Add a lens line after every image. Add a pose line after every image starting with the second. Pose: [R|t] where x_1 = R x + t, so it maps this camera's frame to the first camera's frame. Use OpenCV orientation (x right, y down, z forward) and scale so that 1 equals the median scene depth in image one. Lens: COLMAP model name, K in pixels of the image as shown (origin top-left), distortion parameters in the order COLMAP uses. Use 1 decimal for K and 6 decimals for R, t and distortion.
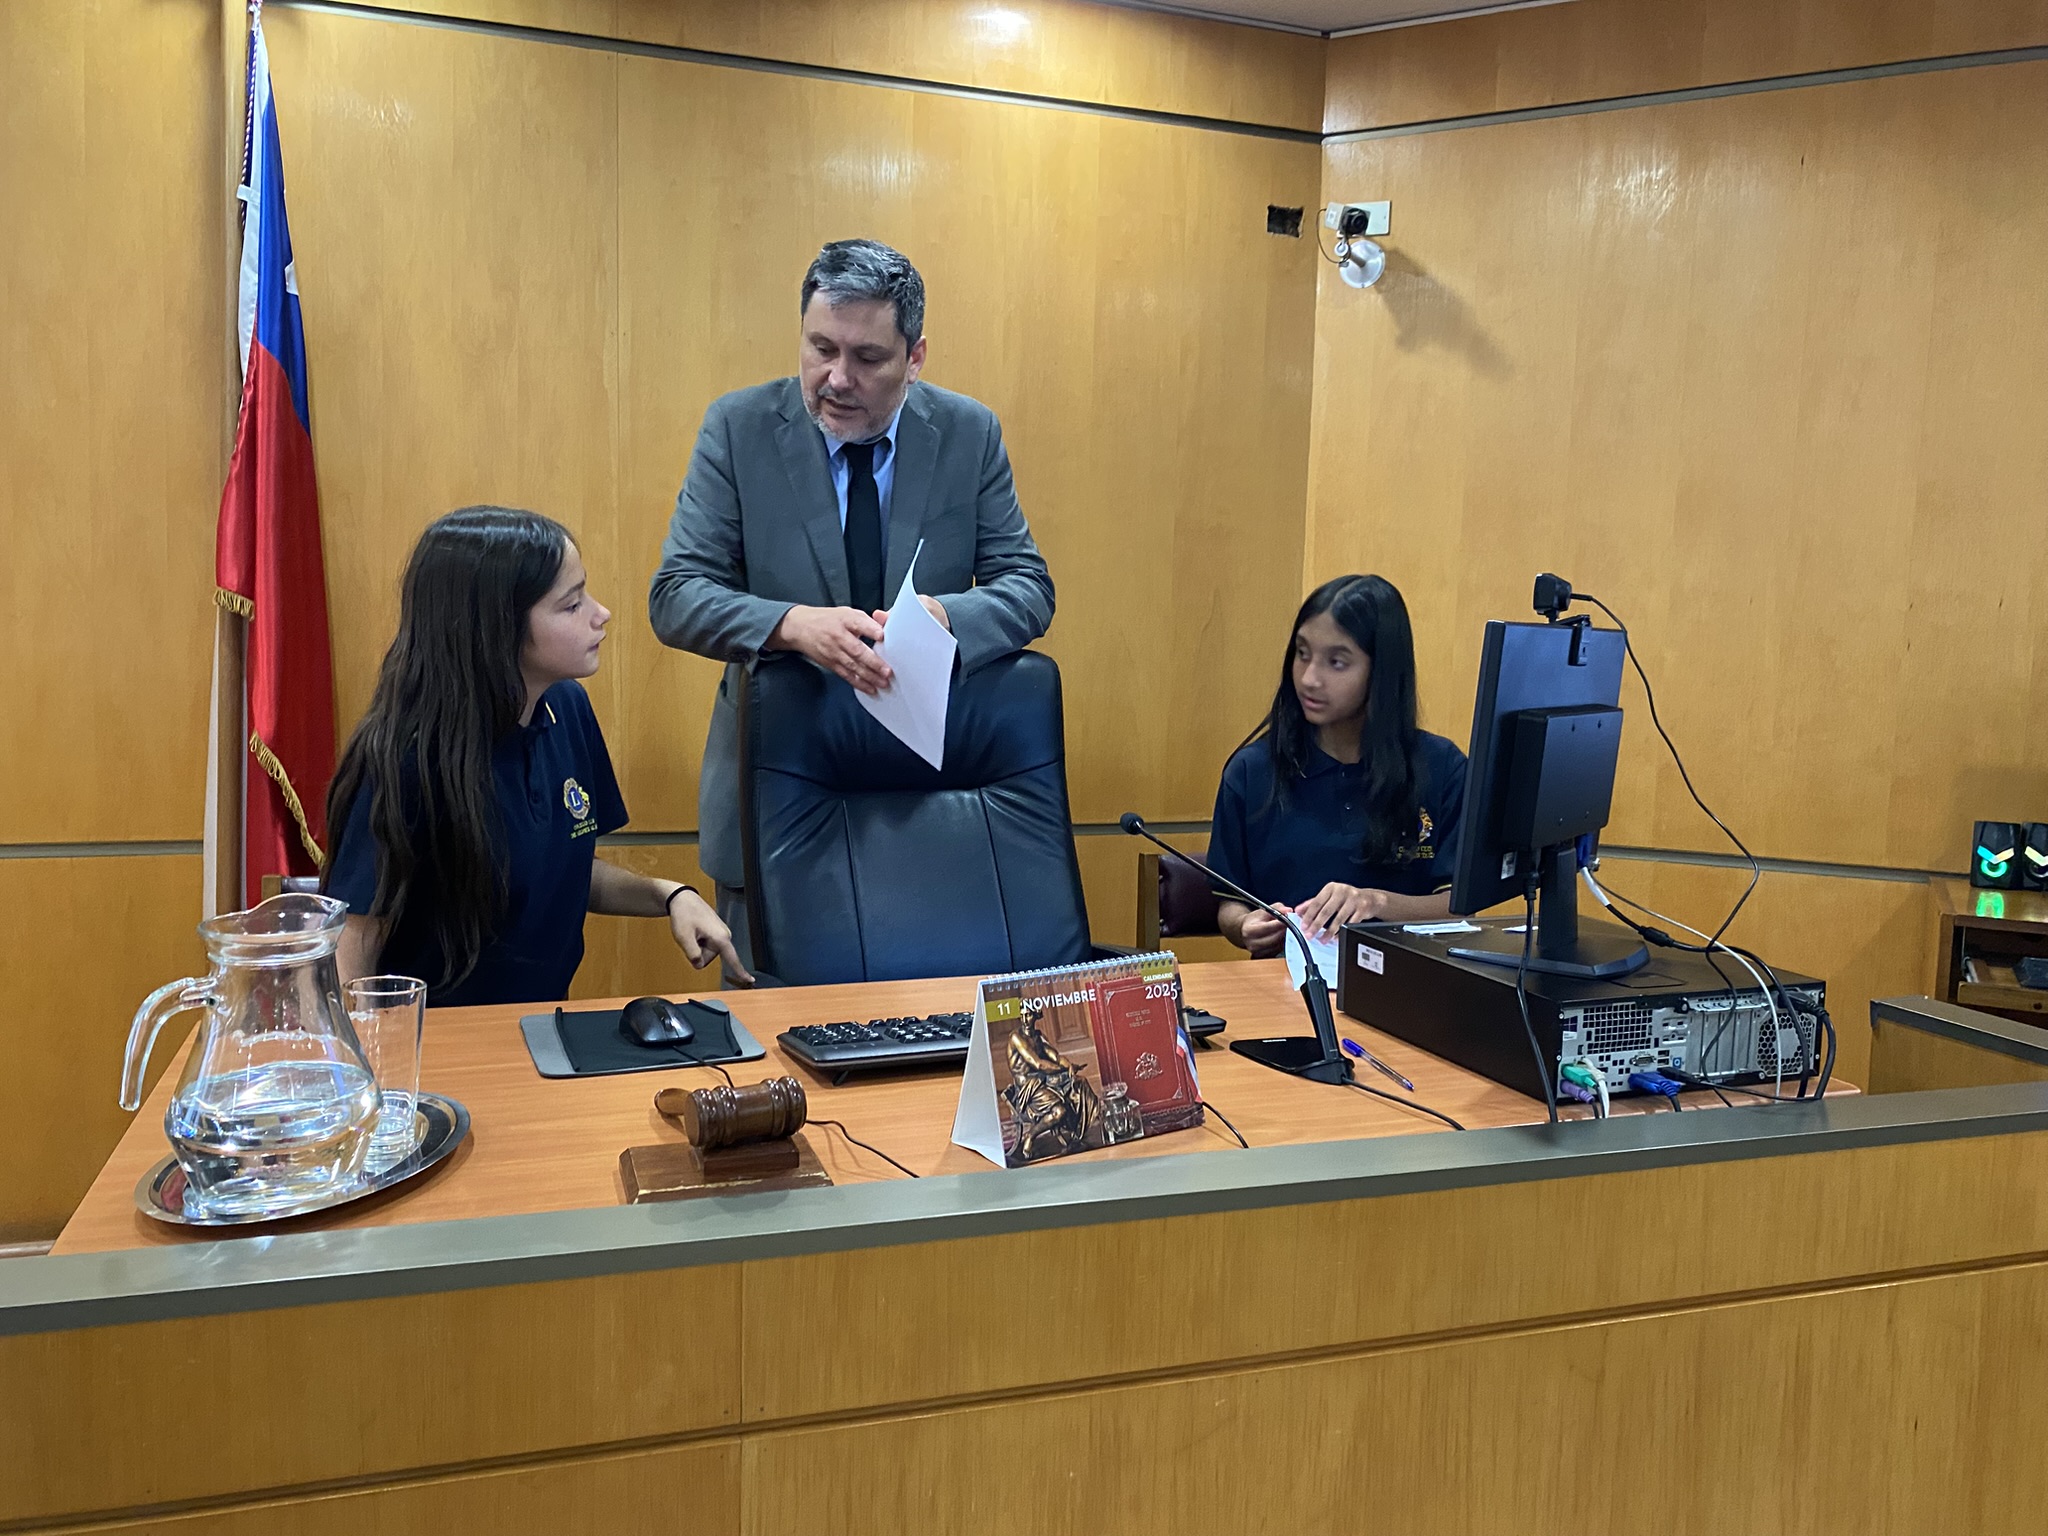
lens RADIAL K [[1516.8, 0, 1021.4], [0, 1516.8, 774.1], [0, 0, 1]] dist [-0.004707, -0.002524]
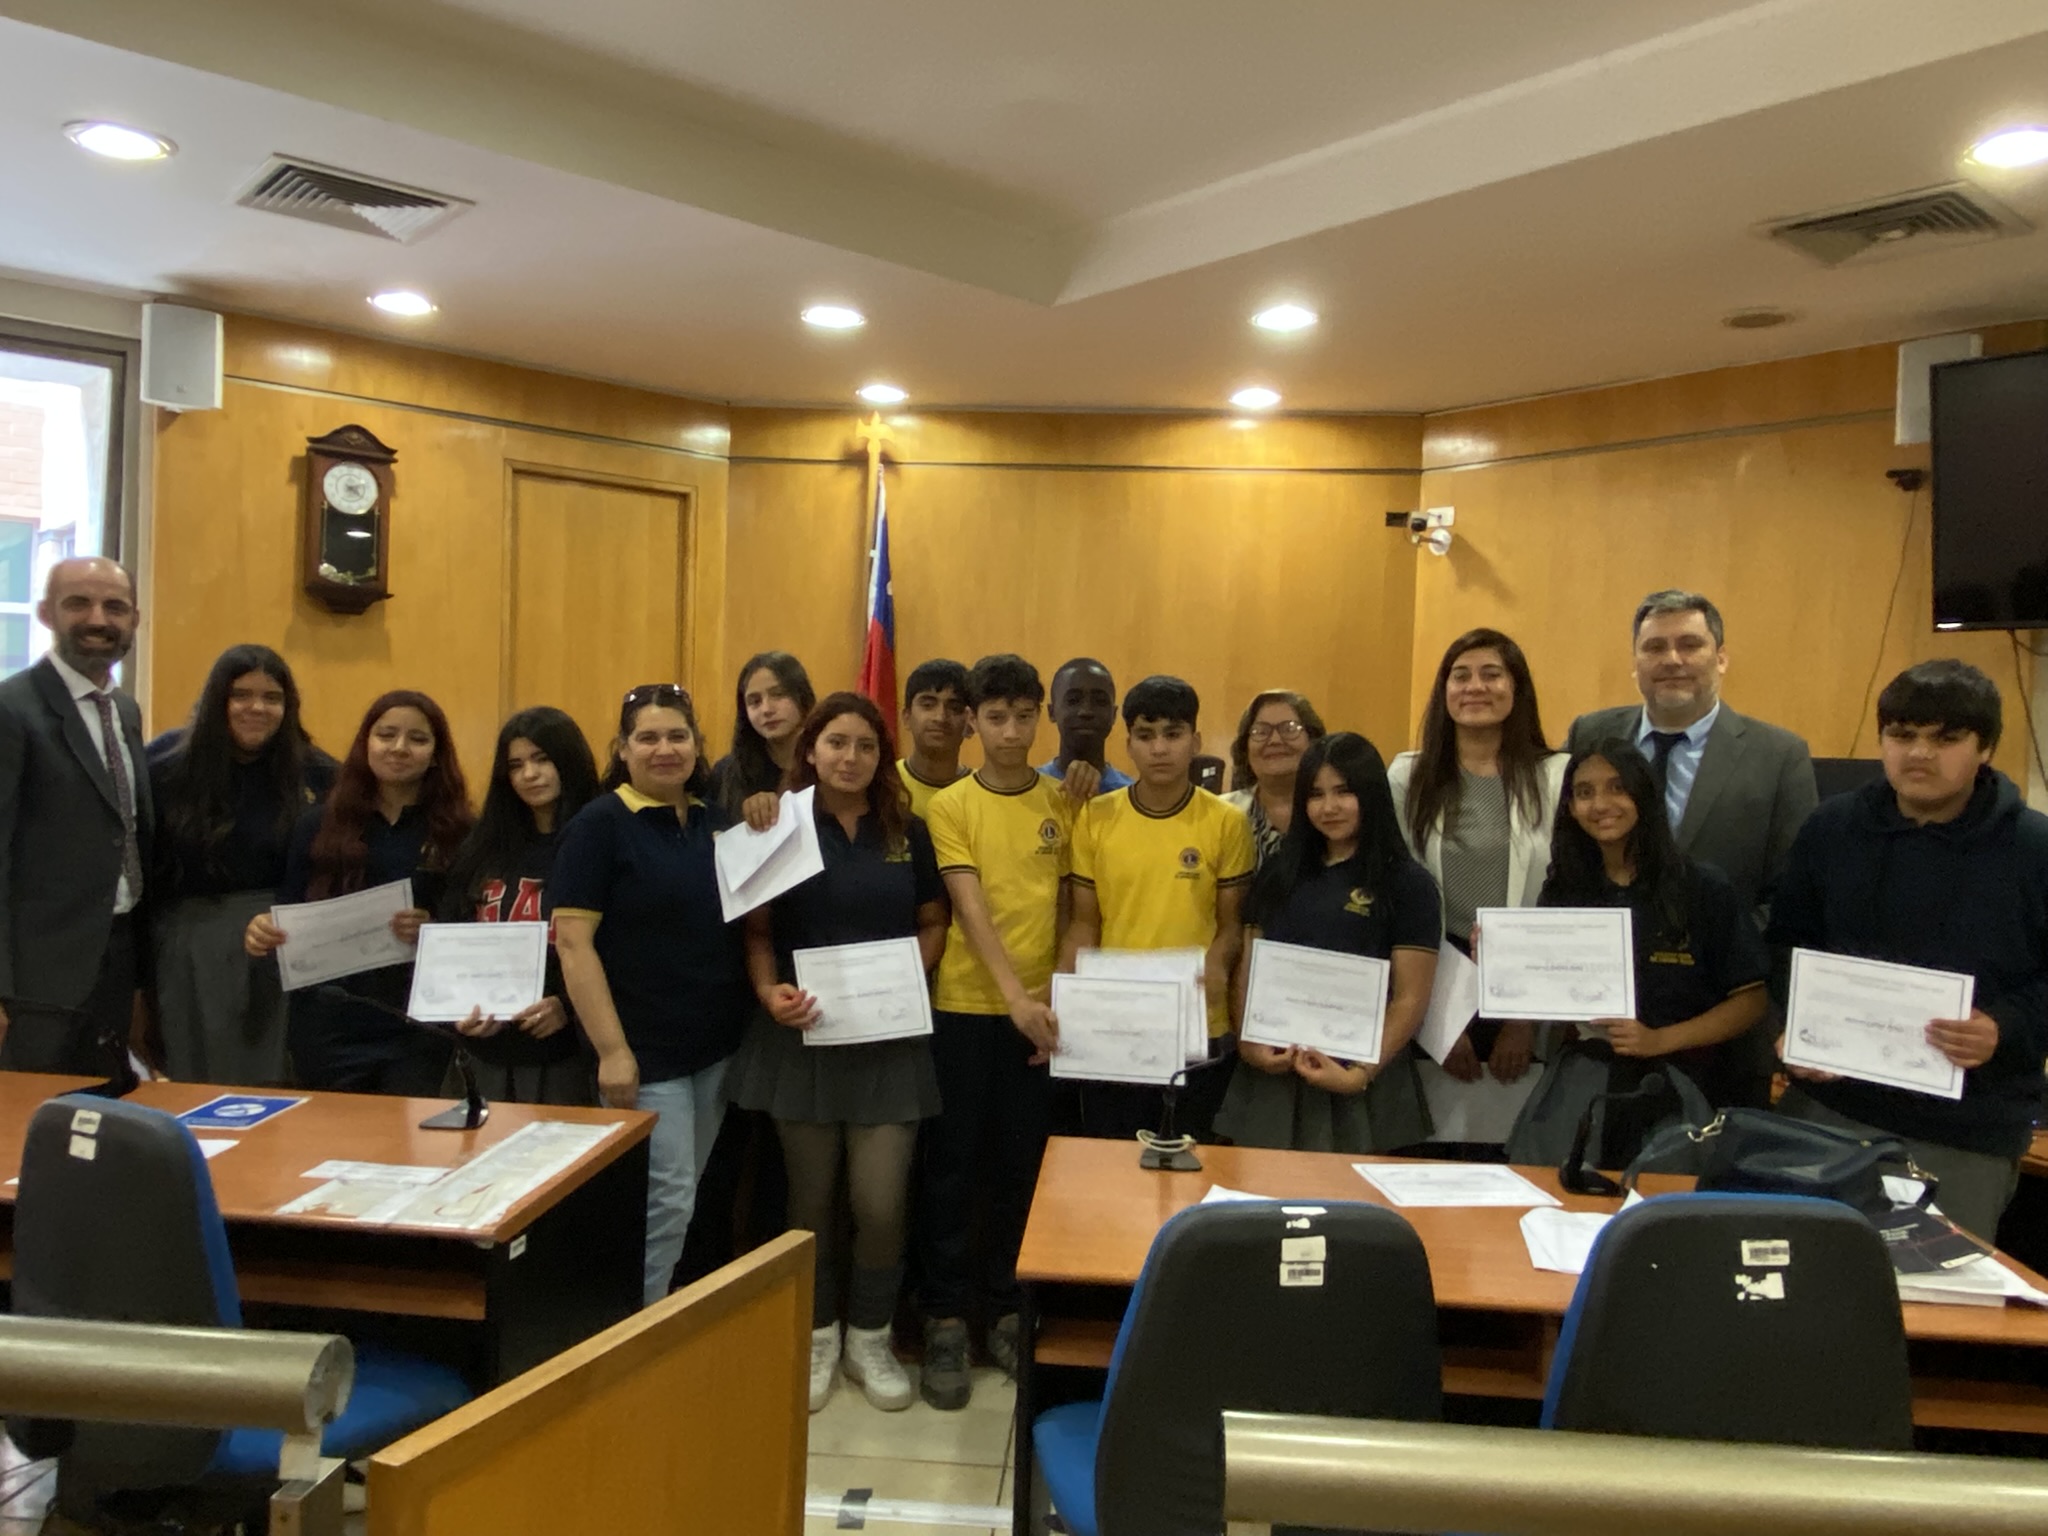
lens RADIAL K [[1483.6, 0, 1024.0], [0, 1483.6, 768.0], [0, 0, 1]] dist [0.118486, -0.220006]
pose [[0.926966, 0.015972, -0.374806, 0.533960], [-0.046730, 0.996228, -0.073120, 0.092165], [0.372224, 0.085294, 0.924215, -0.944255]]
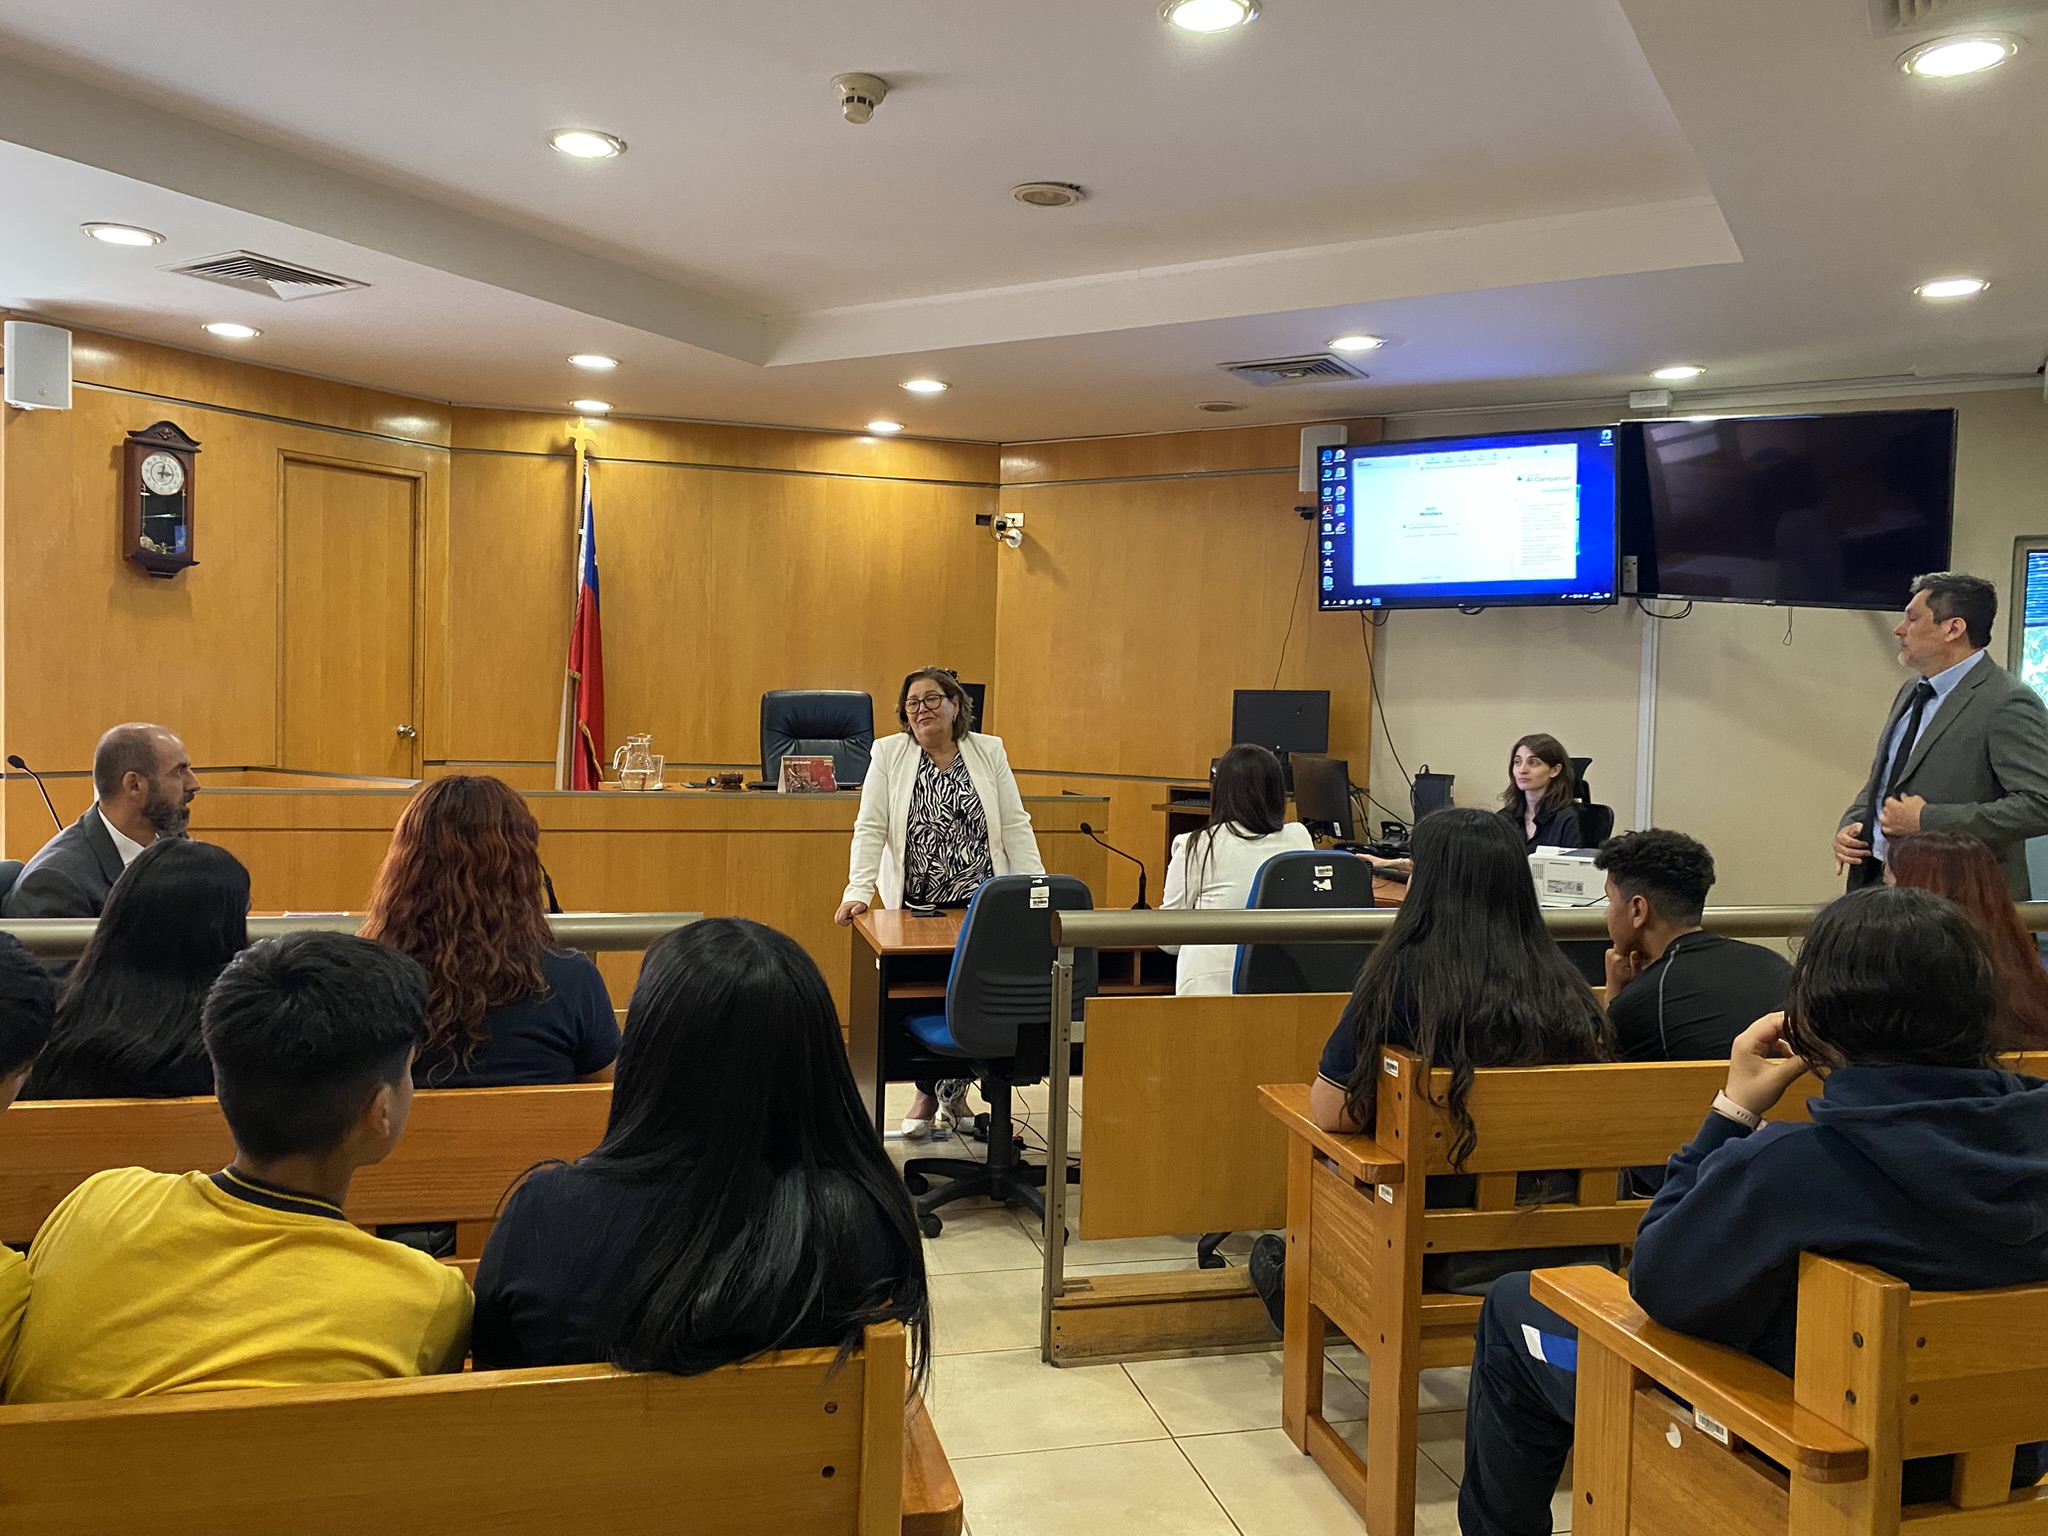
lens RADIAL K [[1503.3, 0, 1024.0], [0, 1503.3, 768.0], [0, 0, 1]] dist [0.096930, -0.202359]
pose [[0.998066, 0.005935, -0.061879, 0.483912], [-0.009172, 0.998597, -0.052162, 0.196315], [0.061482, 0.052628, 0.996720, -1.719607]]
